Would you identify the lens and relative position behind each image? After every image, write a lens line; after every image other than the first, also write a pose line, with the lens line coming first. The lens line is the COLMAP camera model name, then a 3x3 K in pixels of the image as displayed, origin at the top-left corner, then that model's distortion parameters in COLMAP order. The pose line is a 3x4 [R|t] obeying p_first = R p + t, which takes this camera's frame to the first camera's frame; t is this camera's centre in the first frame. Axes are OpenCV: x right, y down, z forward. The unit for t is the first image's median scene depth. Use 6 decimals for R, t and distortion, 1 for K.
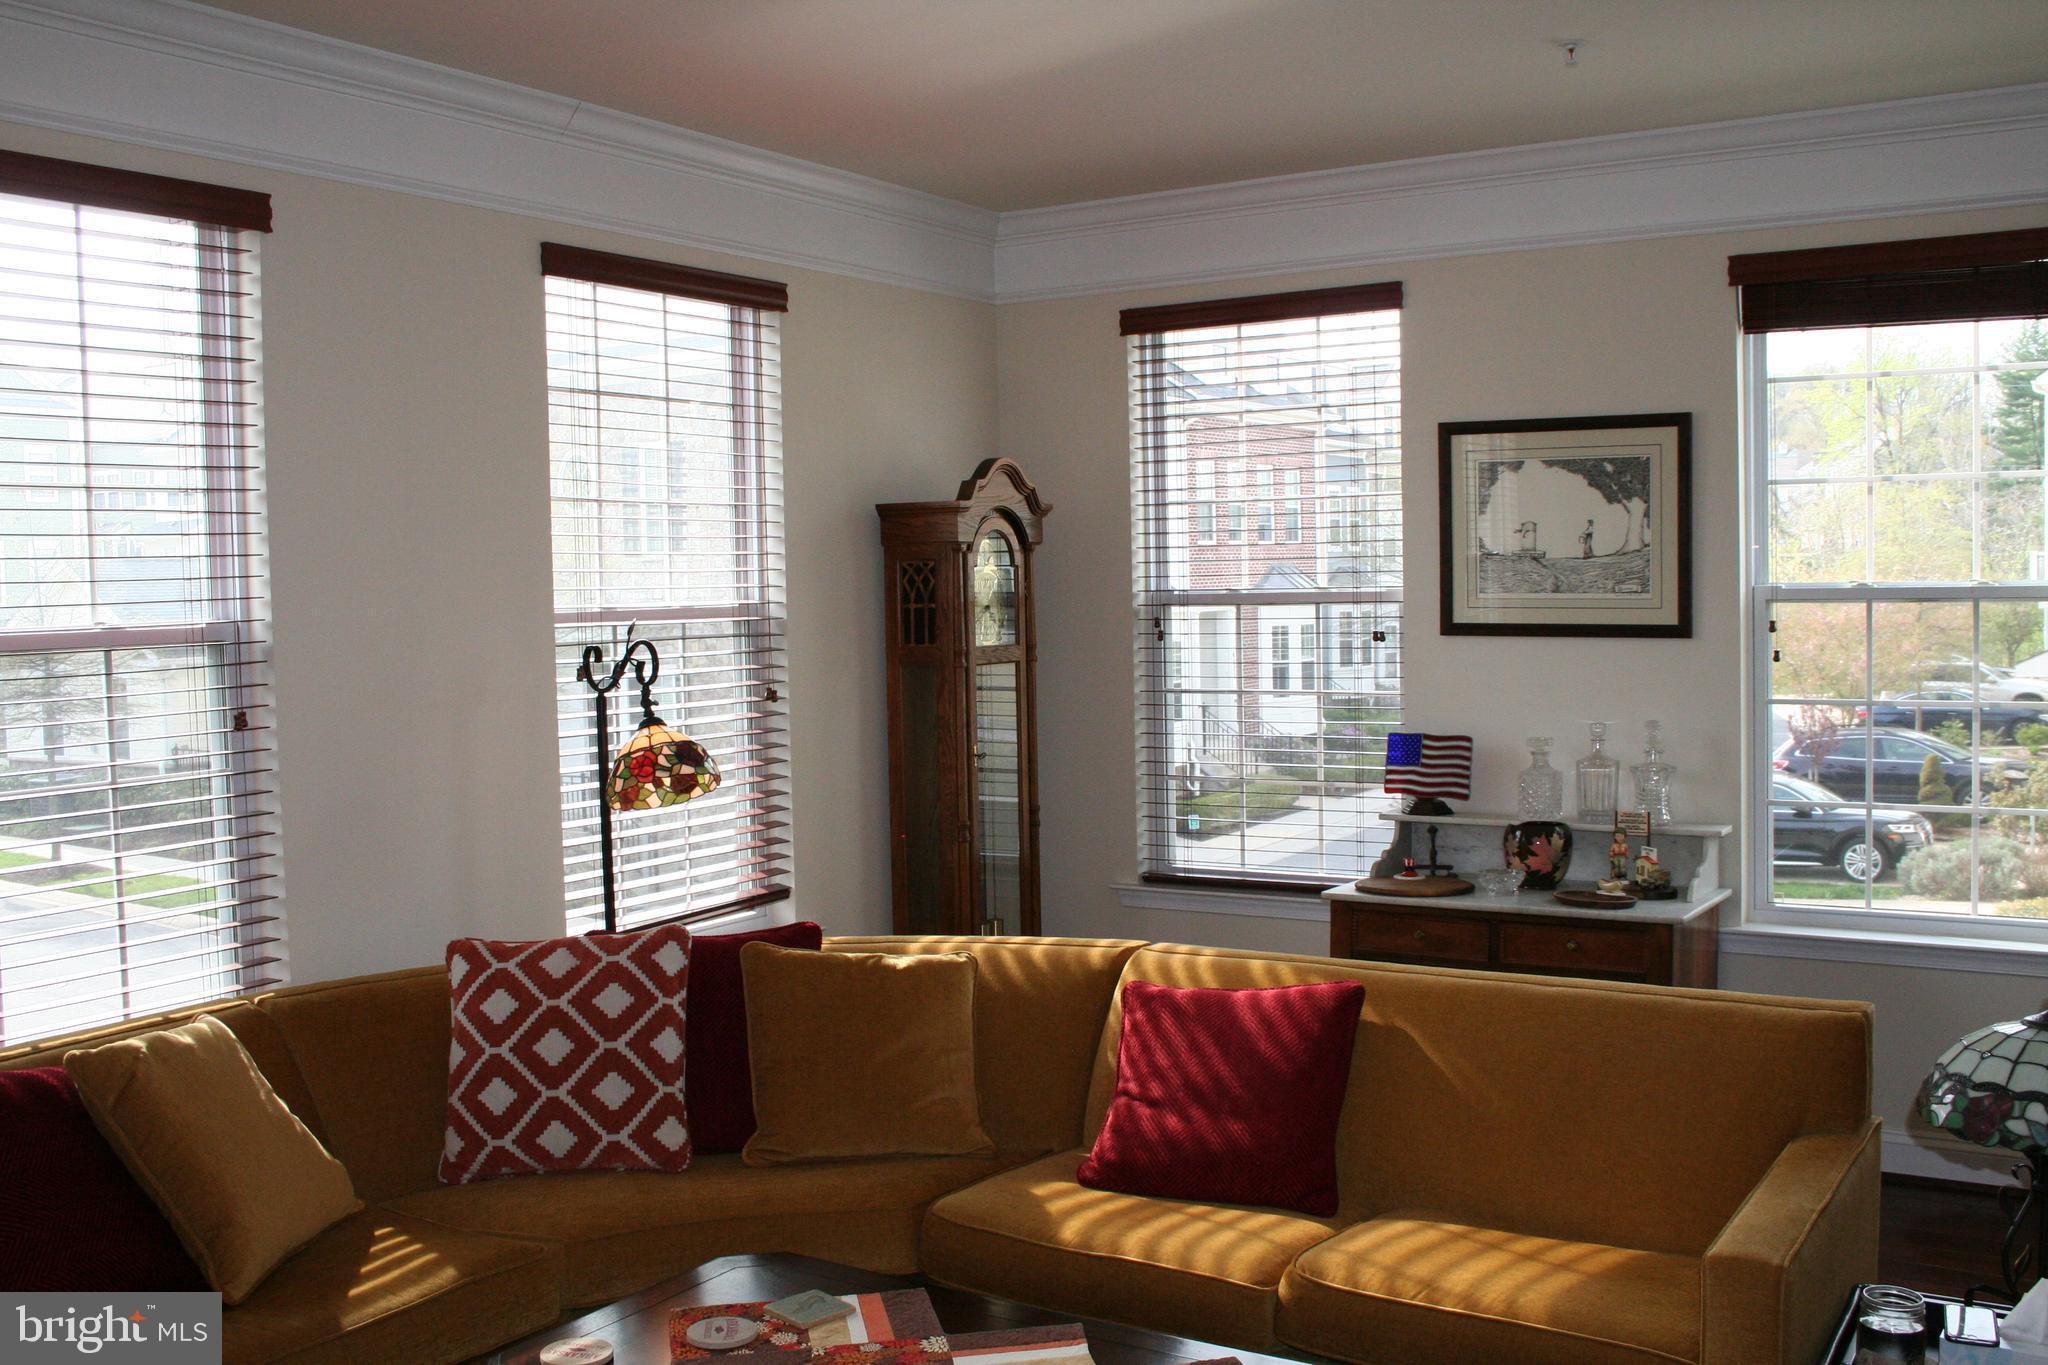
lens RADIAL K [[1974.1, 0, 1030.9], [0, 1974.1, 681.5], [0, 0, 1]] dist [-0.106653, 0.073907]
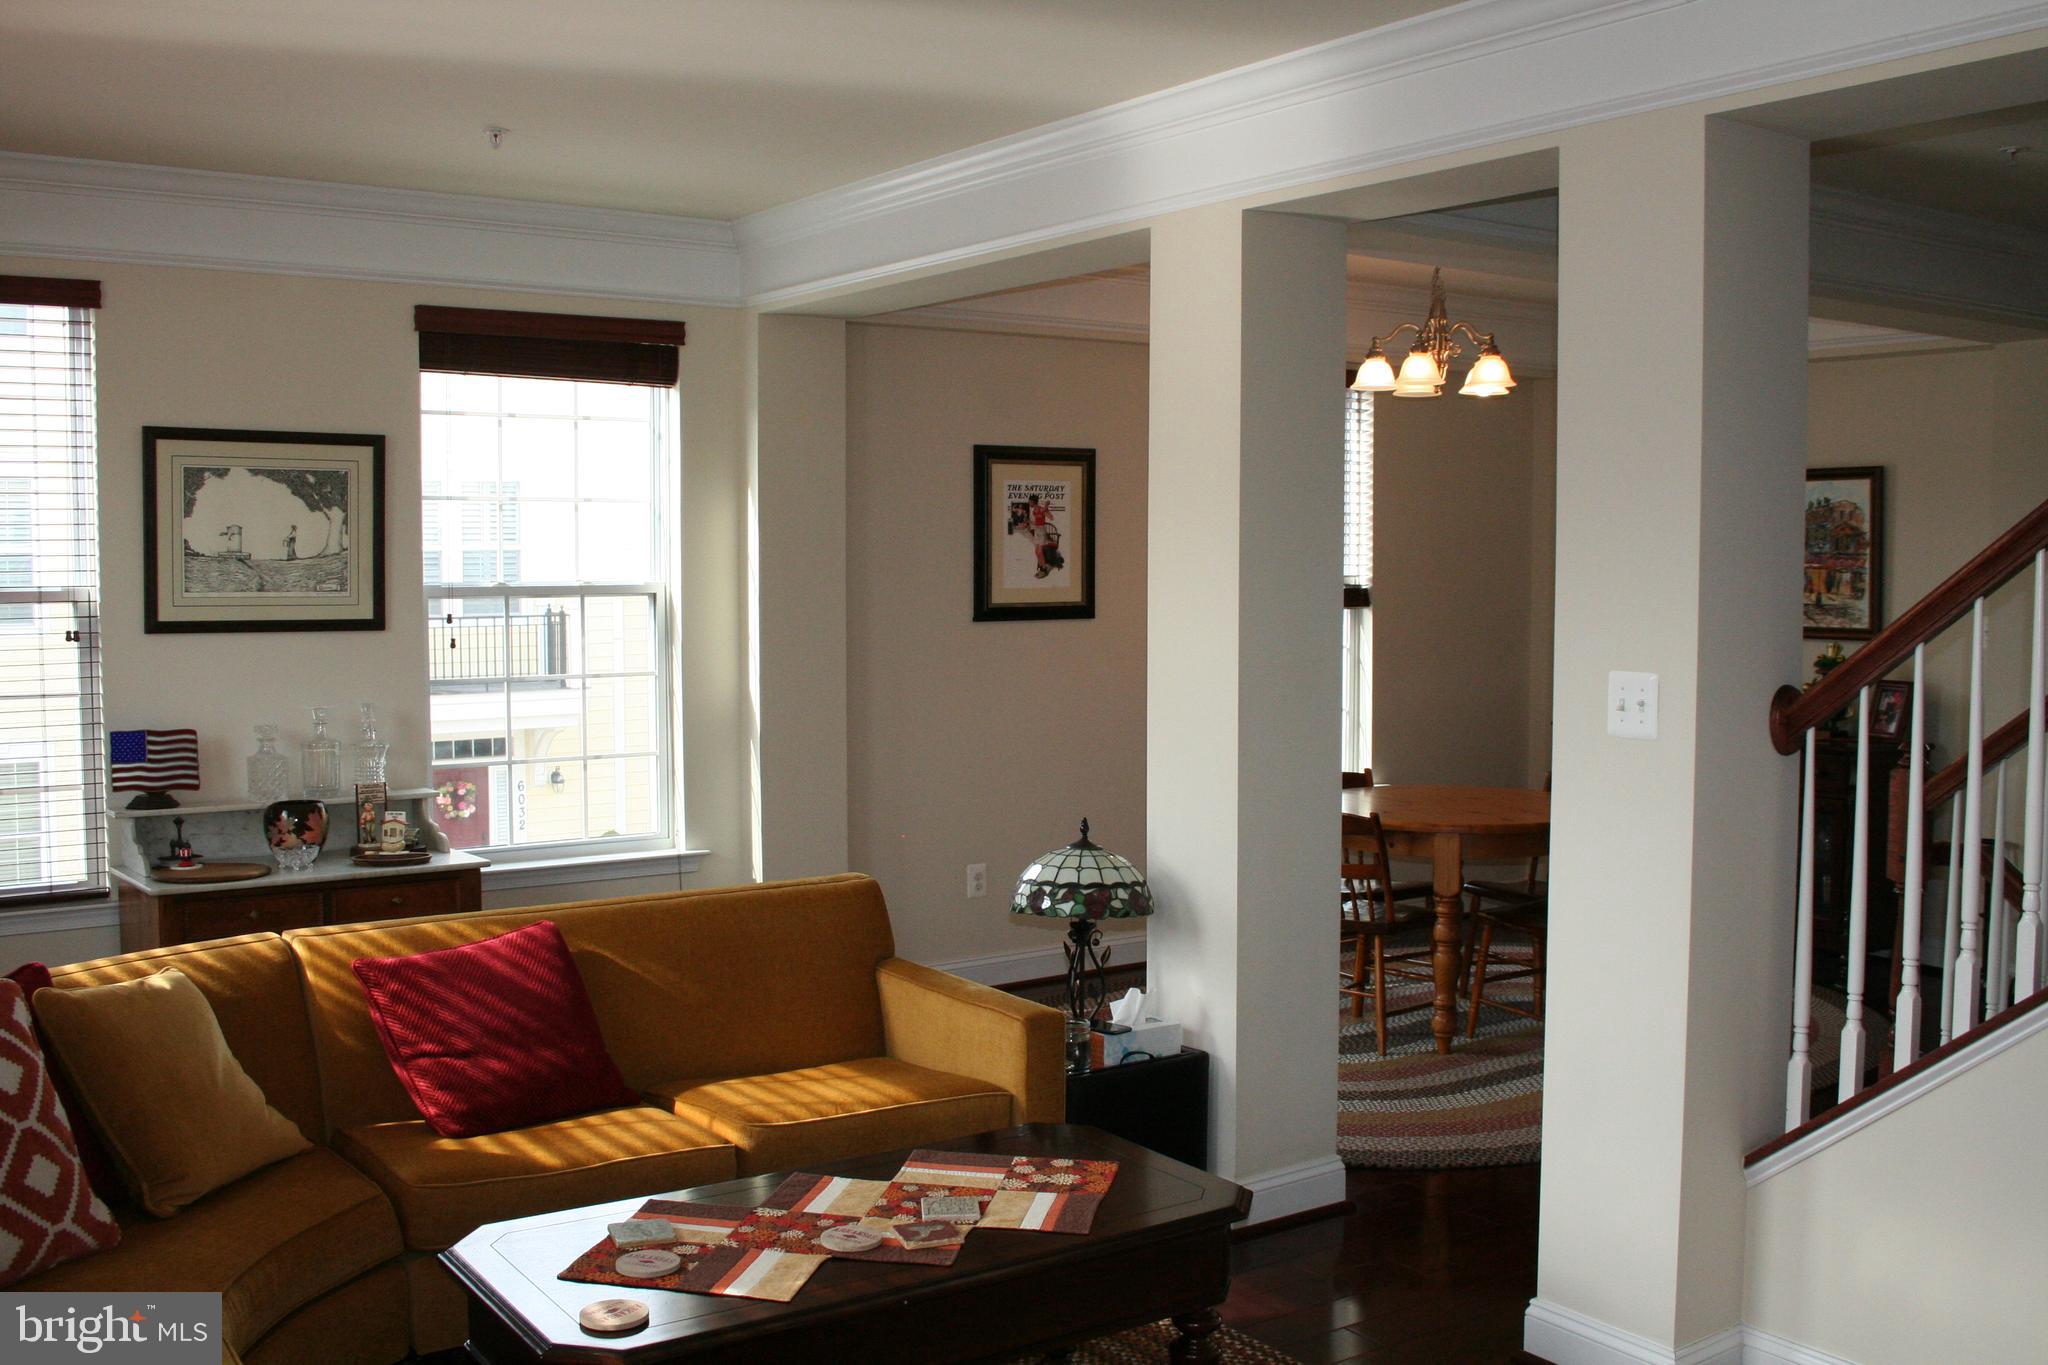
lens RADIAL K [[1974.1, 0, 1030.9], [0, 1974.1, 681.5], [0, 0, 1]] dist [-0.106653, 0.073907]
pose [[0.391946, -0.040434, 0.919099, -0.566188], [0.040177, 0.998833, 0.026808, -0.007486], [-0.919110, 0.026419, 0.393113, 0.190350]]
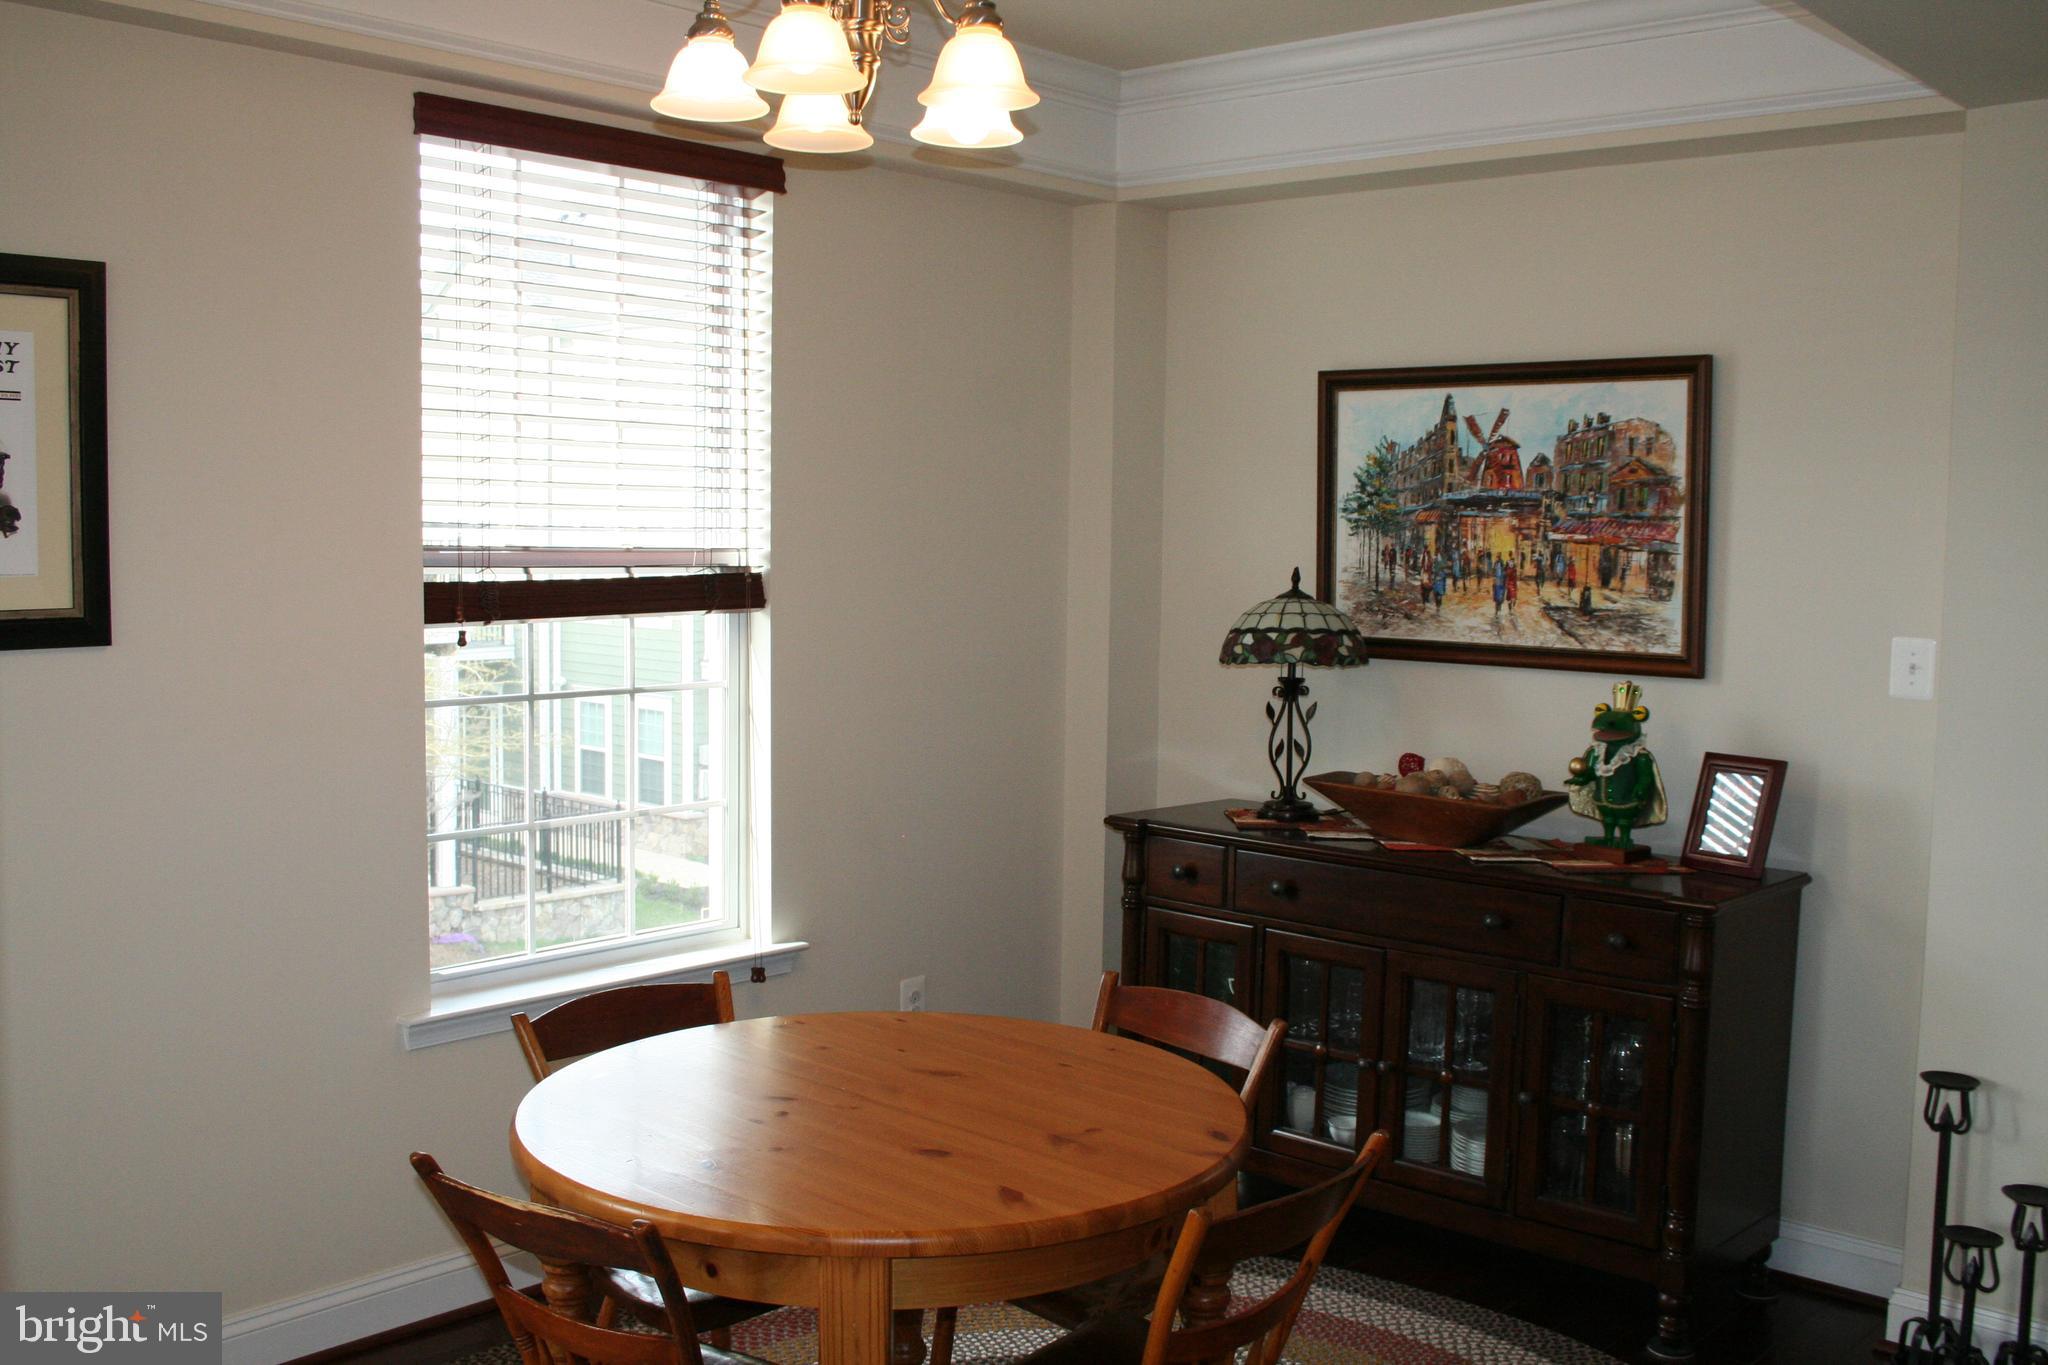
lens RADIAL K [[1974.1, 0, 1030.9], [0, 1974.1, 681.5], [0, 0, 1]] dist [-0.106653, 0.073907]
pose [[0.167336, -0.060865, 0.984019, 0.207135], [0.034555, 0.997841, 0.055844, -0.026144], [-0.985294, 0.024658, 0.169078, 0.312919]]
